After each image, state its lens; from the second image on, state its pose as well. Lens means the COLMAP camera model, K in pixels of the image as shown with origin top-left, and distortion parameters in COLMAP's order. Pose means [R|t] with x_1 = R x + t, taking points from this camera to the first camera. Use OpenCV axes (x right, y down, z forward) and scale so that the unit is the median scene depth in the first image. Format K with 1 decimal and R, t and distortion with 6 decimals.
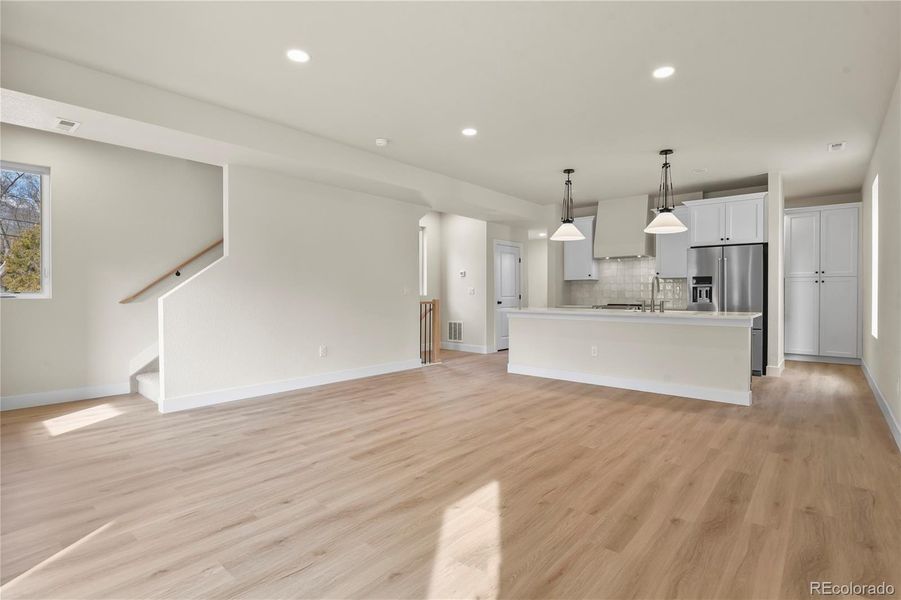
lens RADIAL K [[437.7, 0, 454.0], [0, 437.7, 299.1], [0, 0, 1]] dist [-0.004152, -0.004852]
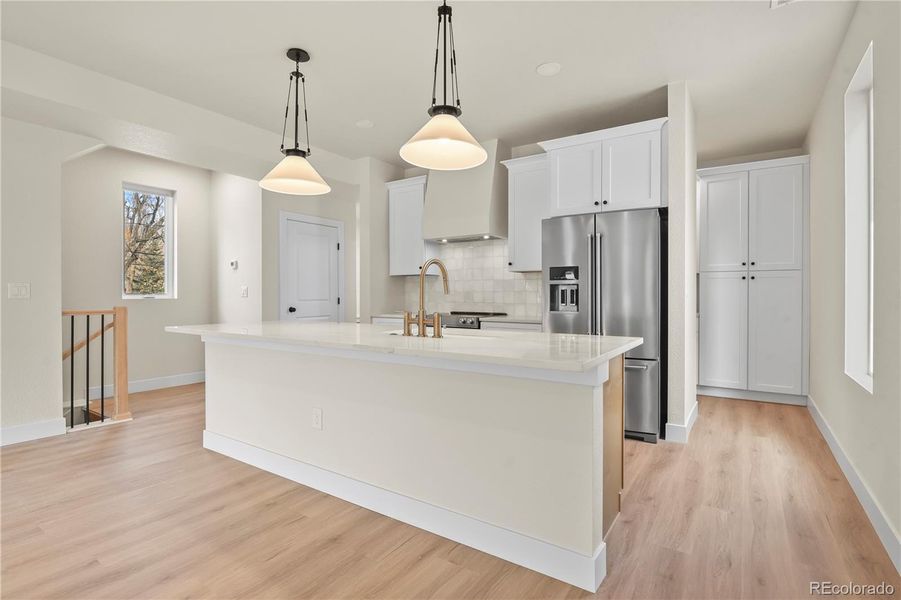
lens RADIAL K [[437.7, 0, 455.5], [0, 437.7, 298.1], [0, 0, 1]] dist [-0.004152, -0.004852]
pose [[0.992507, -0.000121, 0.122185, 0.367216], [0.000920, 0.999979, -0.006481, -0.006468], [-0.122182, 0.006545, 0.992486, 0.458019]]
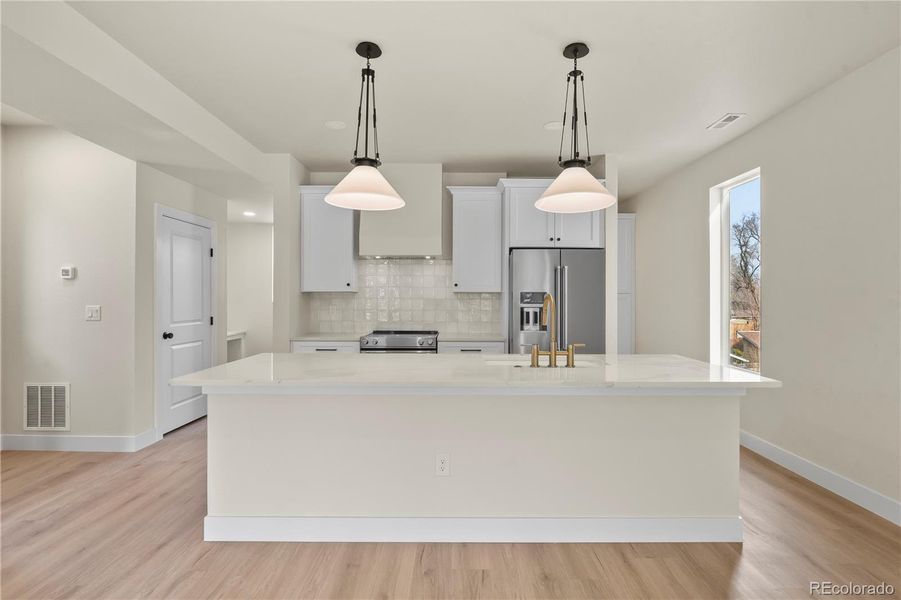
lens RADIAL K [[437.7, 0, 455.4], [0, 437.7, 298.1], [0, 0, 1]] dist [-0.004152, -0.004852]
pose [[0.758965, 0.004640, 0.651115, 0.042276], [0.005086, 0.999902, -0.013054, -0.035693], [-0.651111, 0.013219, 0.758867, 0.590280]]
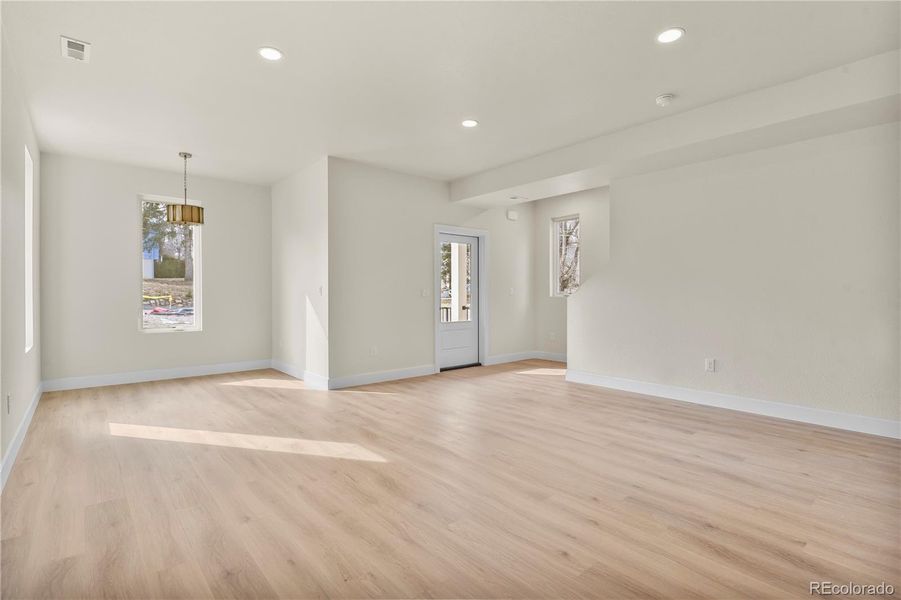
lens RADIAL K [[437.7, 0, 456.5], [0, 437.7, 298.3], [0, 0, 1]] dist [-0.004152, -0.004852]
pose [[-0.151631, 0.009373, -0.988393, 0.512538], [-0.011766, 0.999867, 0.011287, -0.007551], [0.988367, 0.013341, -0.151500, 0.583803]]
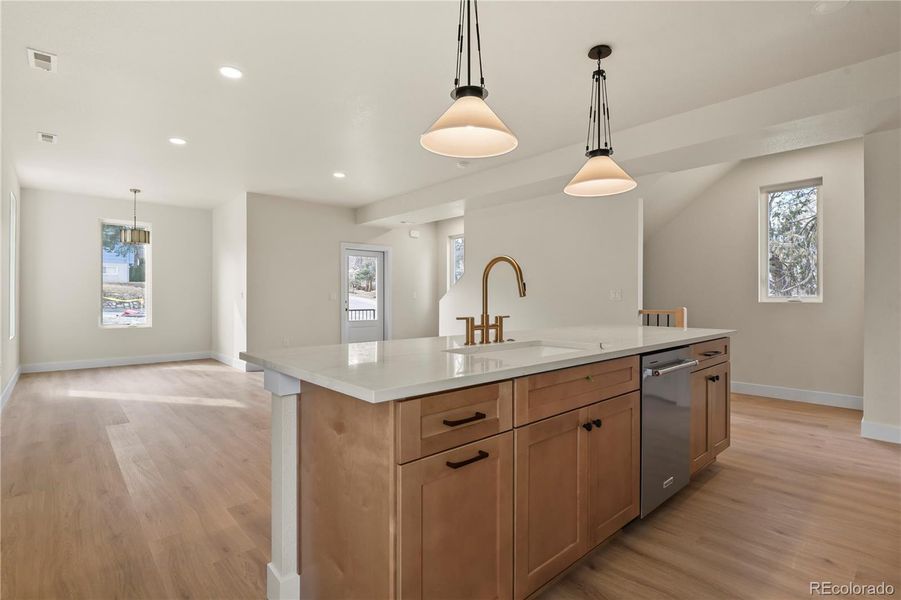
lens RADIAL K [[437.7, 0, 456.5], [0, 437.7, 298.1], [0, 0, 1]] dist [-0.004152, -0.004852]
pose [[-0.120795, 0.000686, -0.992677, 0.736308], [-0.013458, 0.999907, 0.002328, -0.012179], [0.992586, 0.013641, -0.120774, 0.860418]]
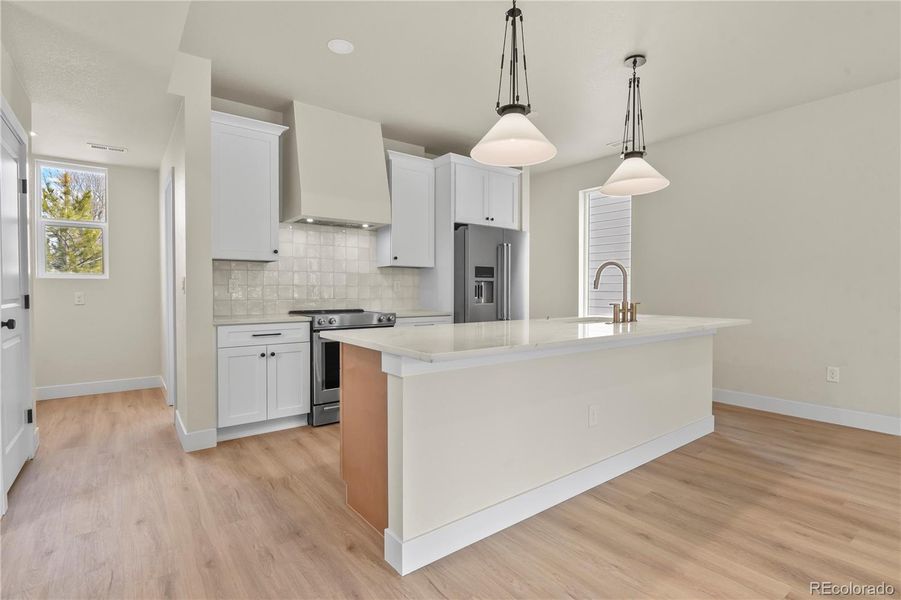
lens RADIAL K [[437.7, 0, 456.5], [0, 437.7, 298.6], [0, 0, 1]] dist [-0.004152, -0.004852]
pose [[0.197787, -0.016431, 0.980107, -0.142324], [0.011822, 0.999827, 0.014376, -0.011046], [-0.980174, 0.008744, 0.197947, 0.936859]]
